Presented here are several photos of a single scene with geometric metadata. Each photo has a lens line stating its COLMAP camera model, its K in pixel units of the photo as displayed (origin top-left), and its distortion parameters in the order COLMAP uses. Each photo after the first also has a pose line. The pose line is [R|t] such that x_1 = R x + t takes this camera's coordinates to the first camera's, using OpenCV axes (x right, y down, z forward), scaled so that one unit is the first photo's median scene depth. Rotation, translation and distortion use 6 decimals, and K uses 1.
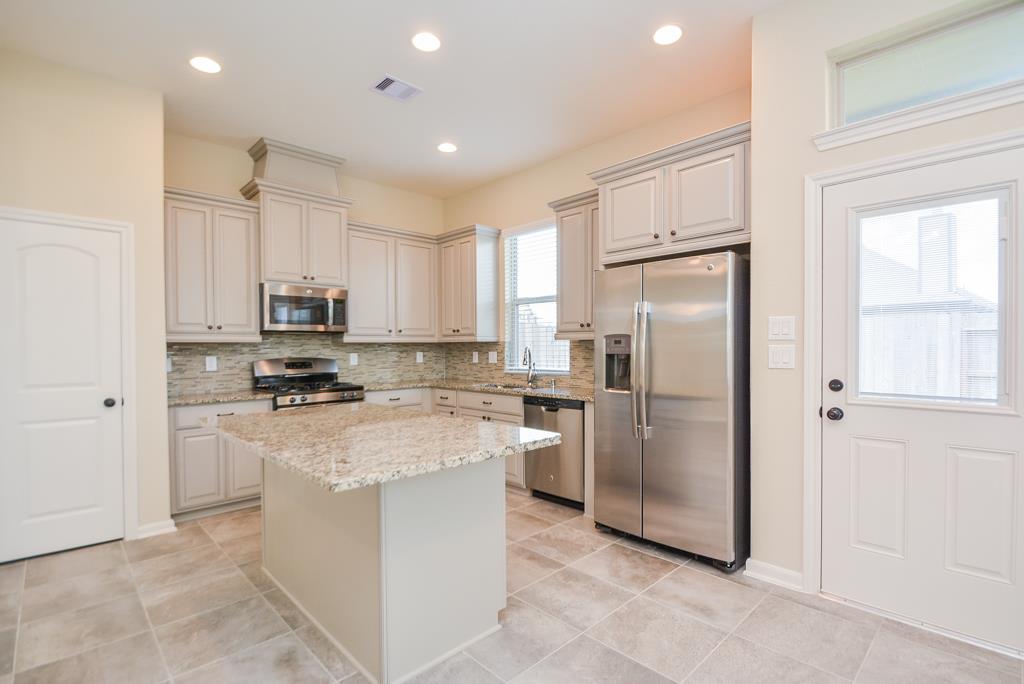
lens RADIAL K [[481.6, 0, 511.5], [0, 481.6, 353.7], [0, 0, 1]] dist [0.011607, -0.018778]
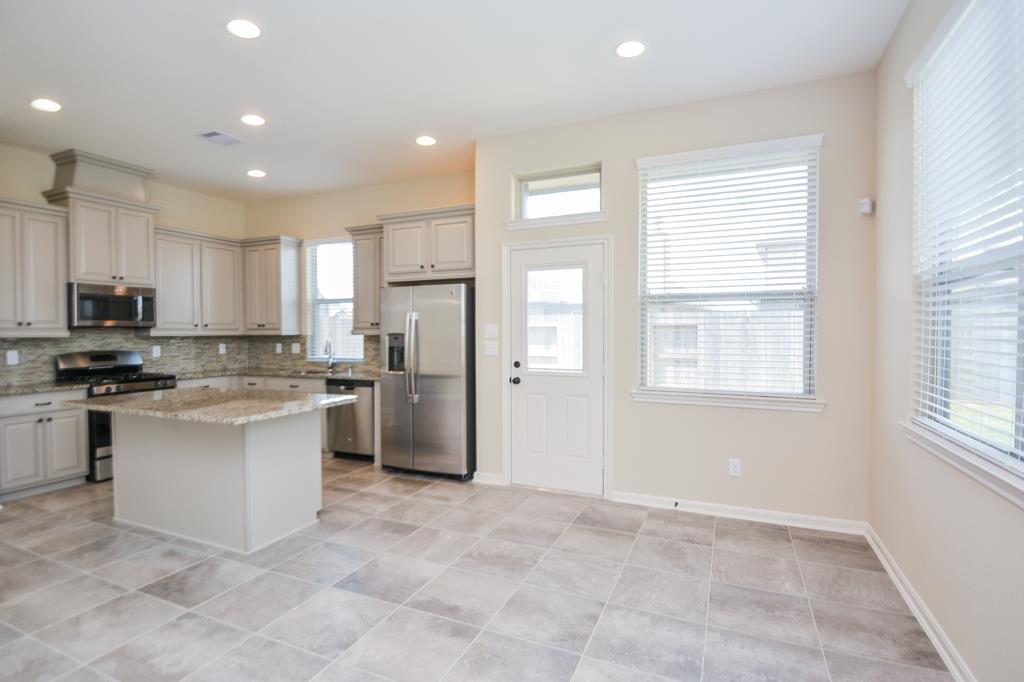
lens RADIAL K [[506.0, 0, 497.7], [0, 506.0, 342.5], [0, 0, 1]] dist [0.012183, -0.022747]
pose [[0.930525, -0.005923, 0.366180, -0.039683], [0.004029, 0.999974, 0.005936, -0.014028], [-0.366205, -0.004049, 0.930525, -0.384307]]
